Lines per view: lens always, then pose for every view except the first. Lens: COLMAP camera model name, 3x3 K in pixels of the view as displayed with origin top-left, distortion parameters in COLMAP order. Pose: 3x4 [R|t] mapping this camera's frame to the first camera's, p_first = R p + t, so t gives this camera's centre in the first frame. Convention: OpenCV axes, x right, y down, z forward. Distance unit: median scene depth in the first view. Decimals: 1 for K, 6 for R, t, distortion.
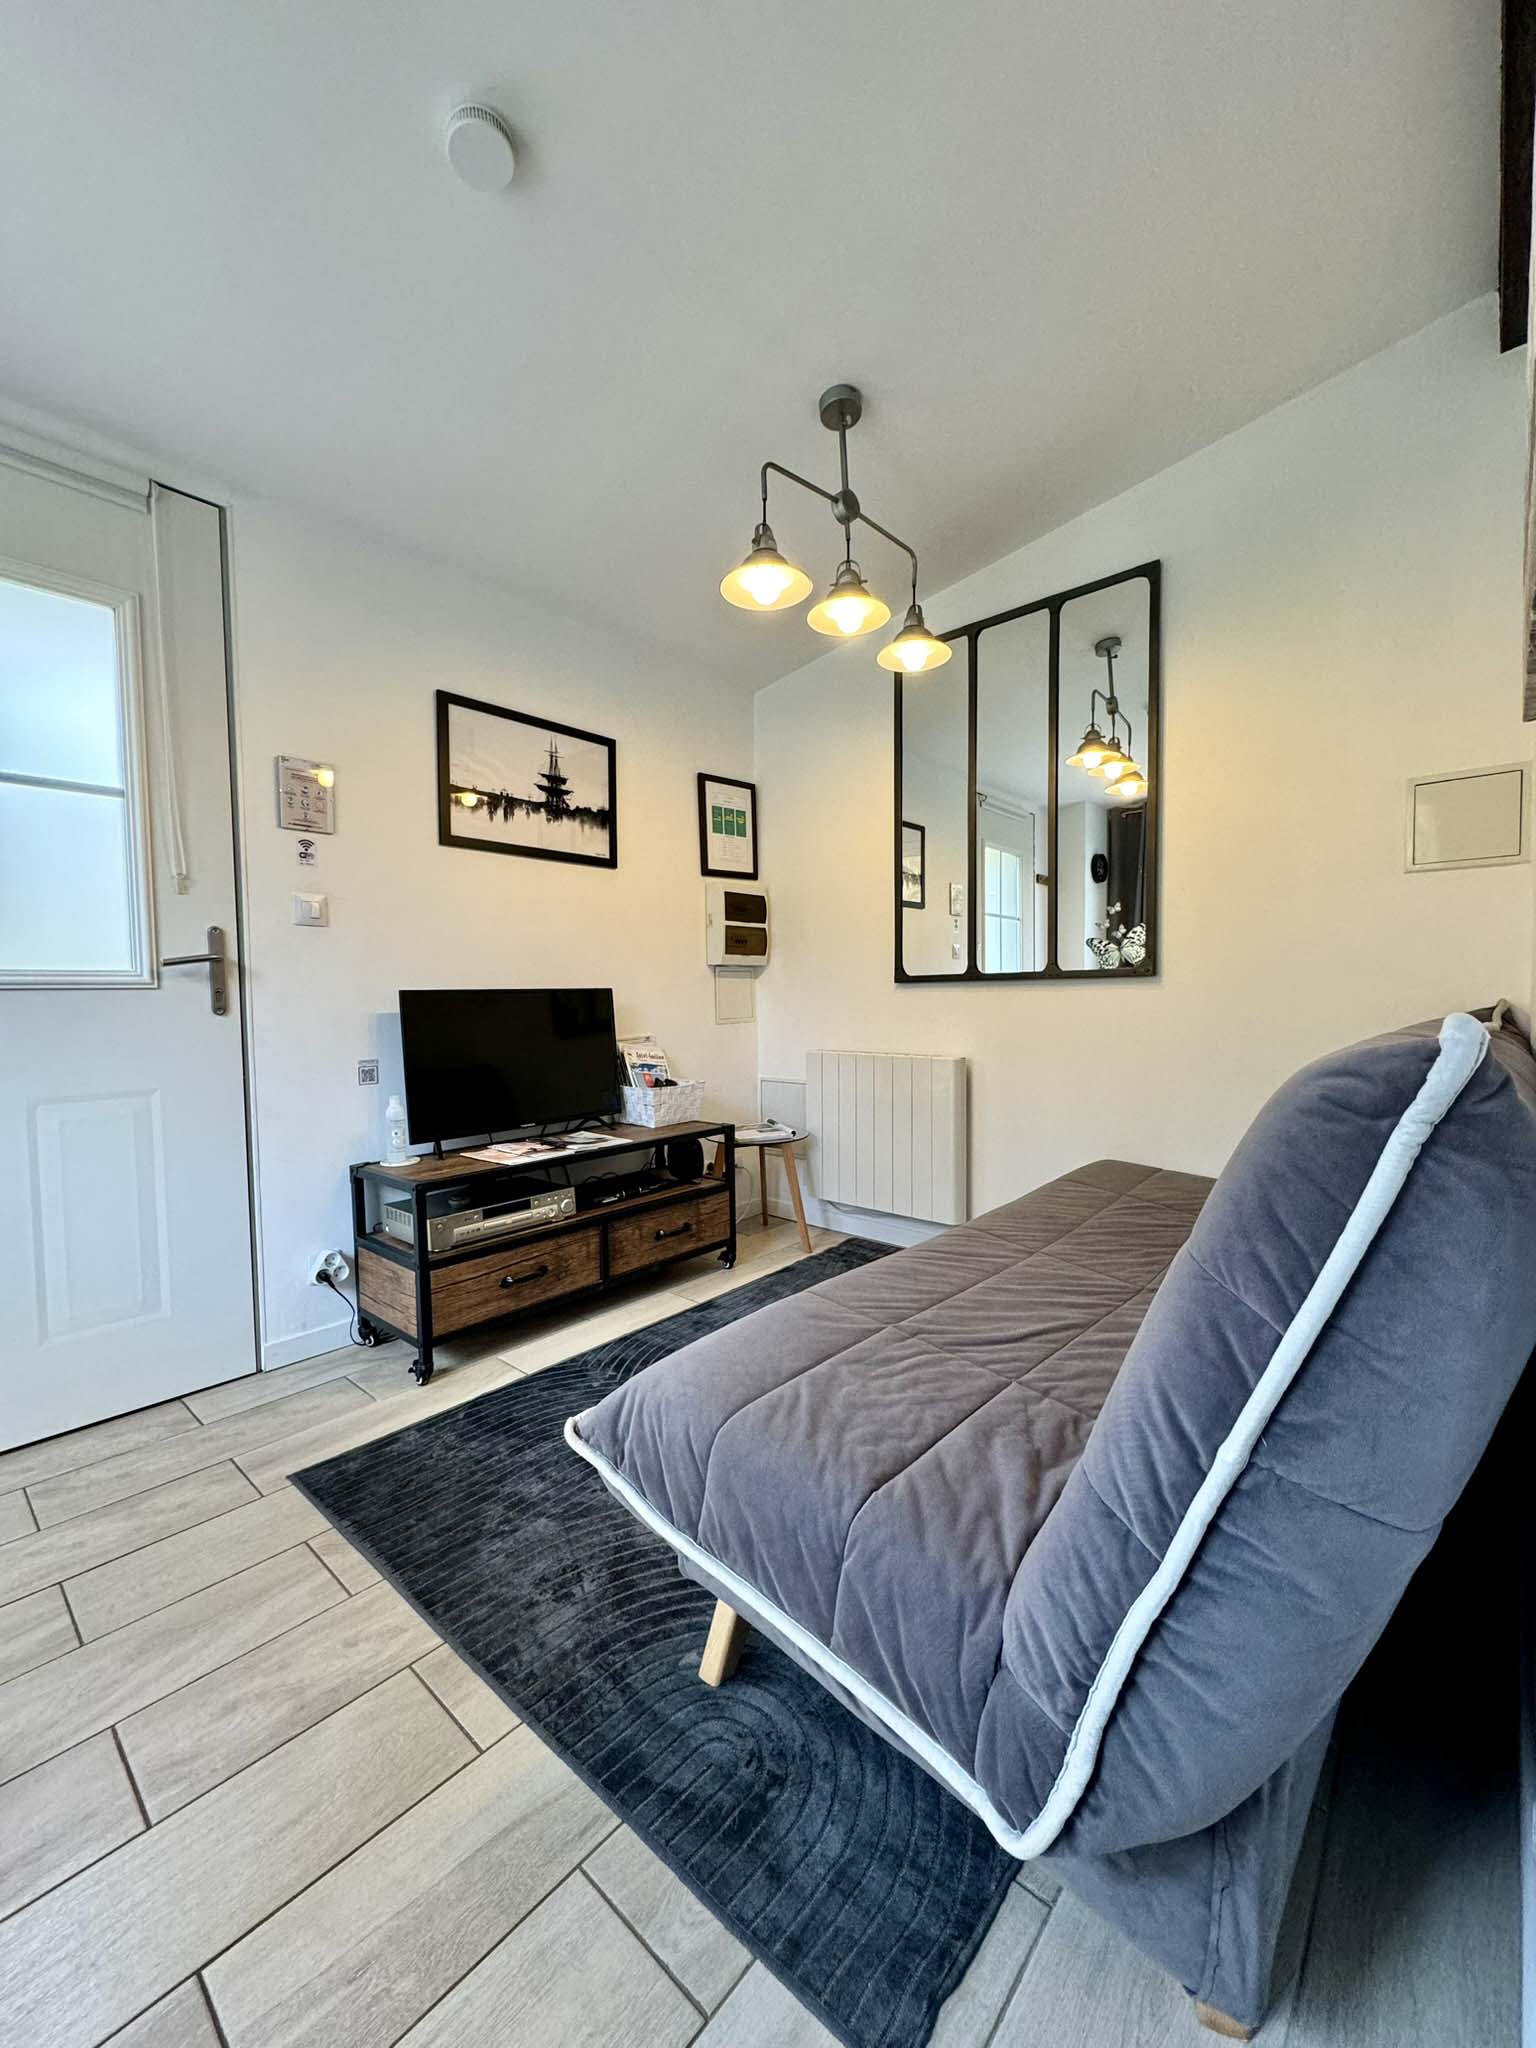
lens RADIAL K [[817.7, 0, 770.1], [0, 817.7, 1025.6], [0, 0, 1]] dist [-0.001897, 0.000112]
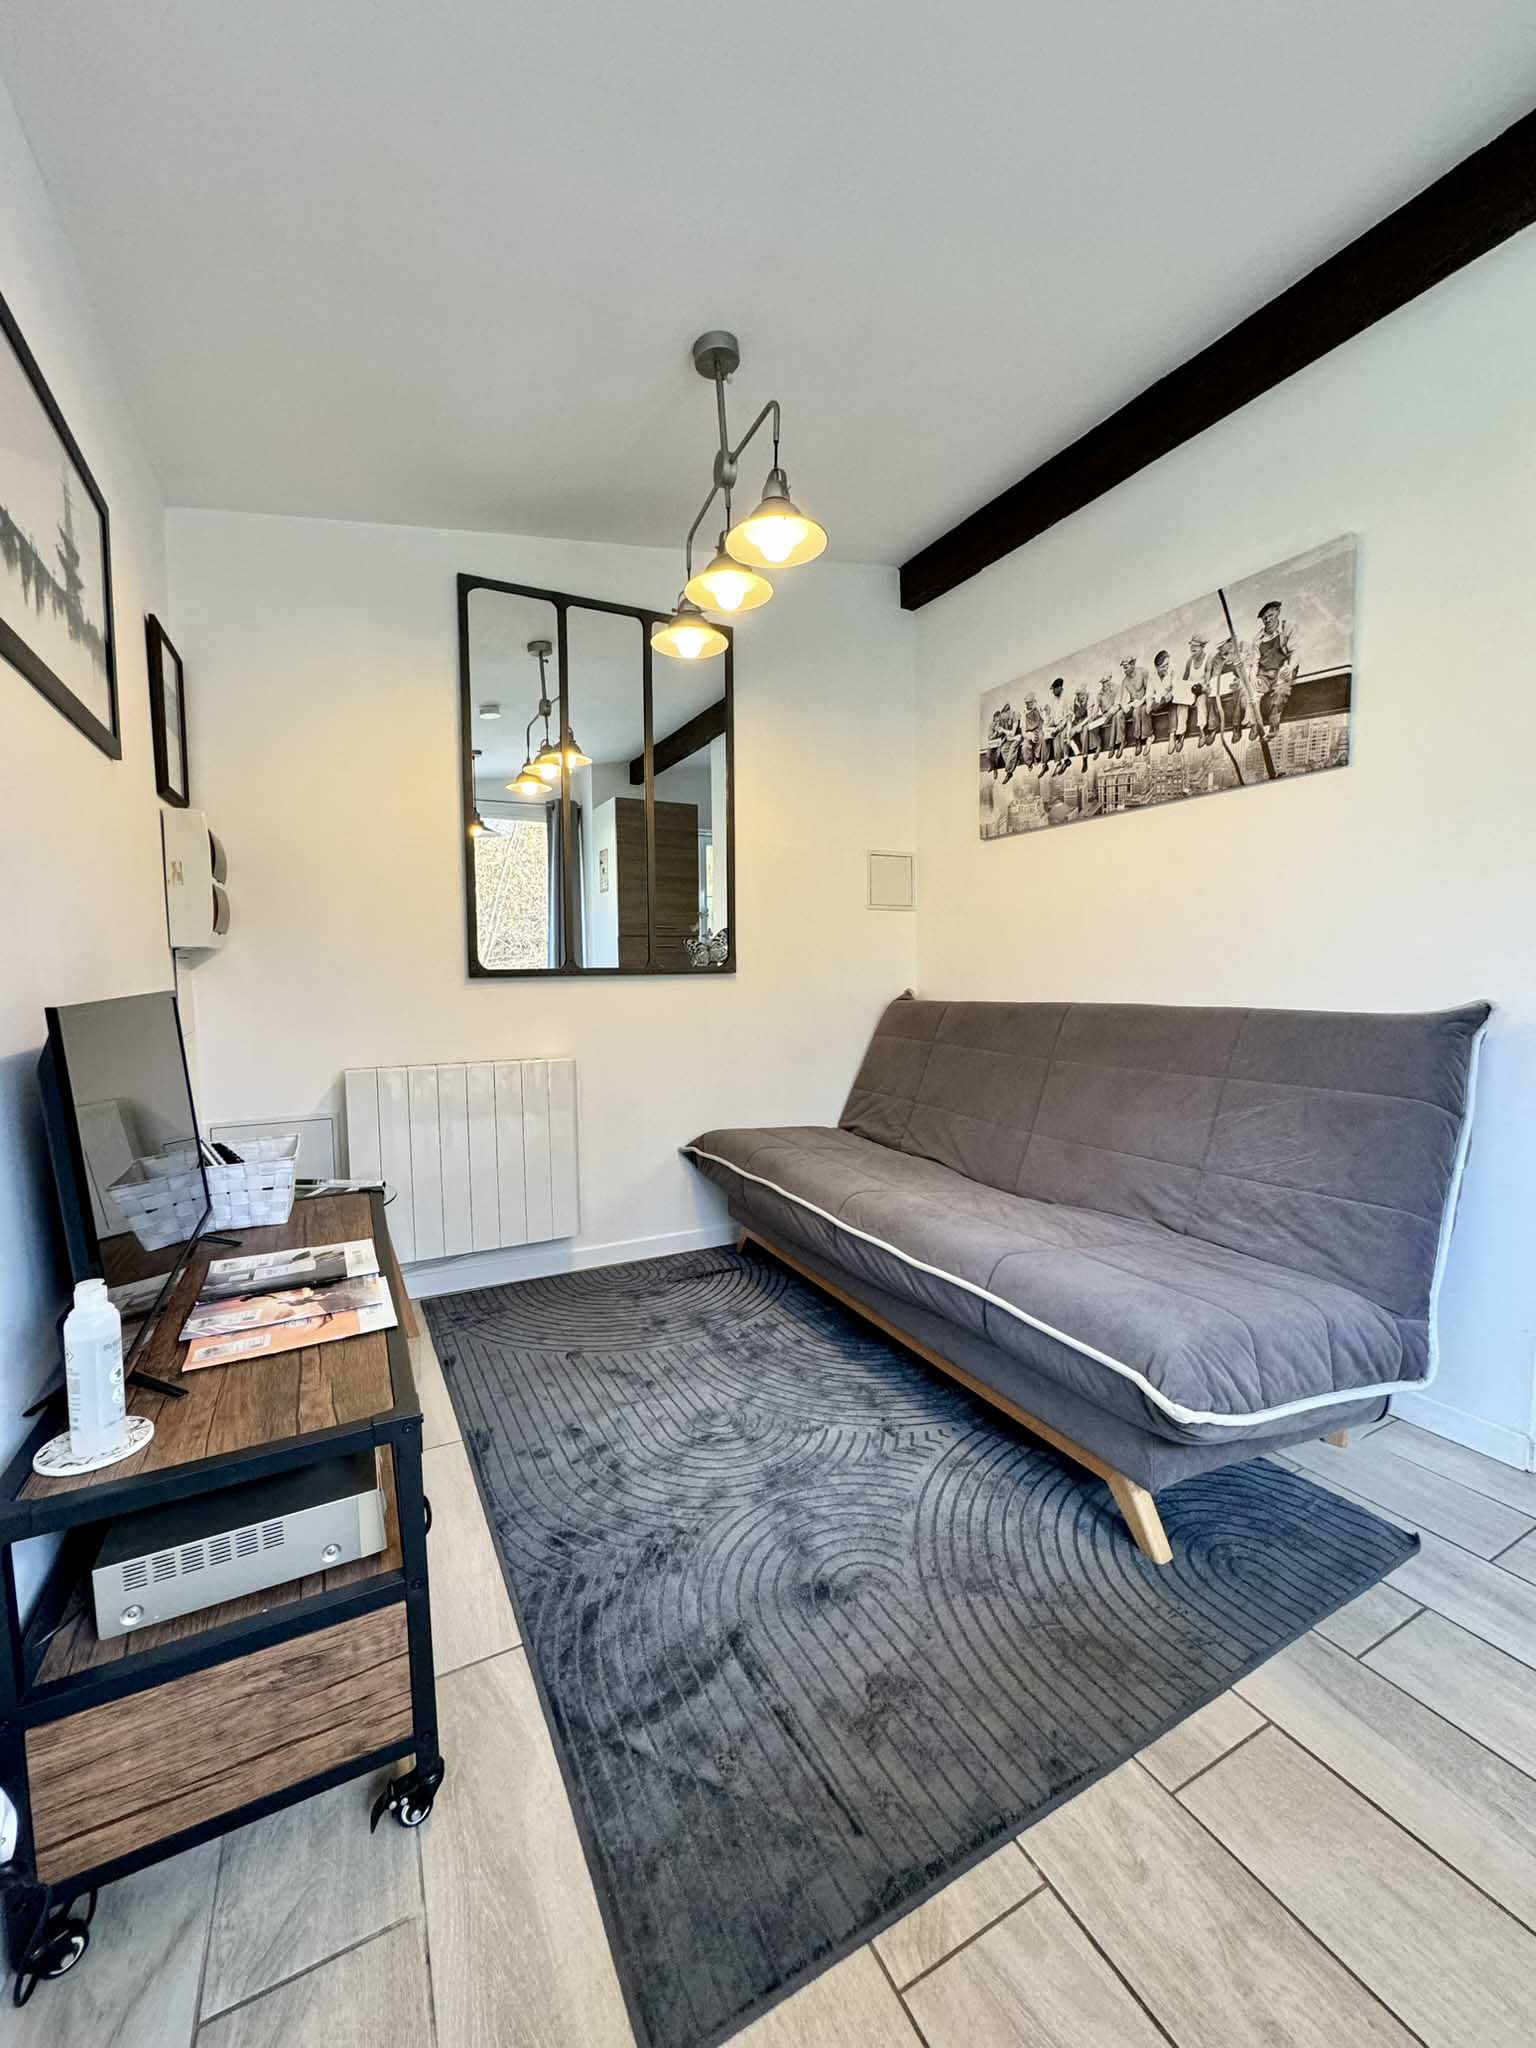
lens RADIAL K [[817.7, 0, 772.2], [0, 817.7, 1025.5], [0, 0, 1]] dist [-0.001897, 0.000112]
pose [[0.349429, -0.057577, 0.935192, -0.591787], [0.043540, 0.998030, 0.045177, -0.031800], [-0.935951, 0.024932, 0.351247, 0.474140]]
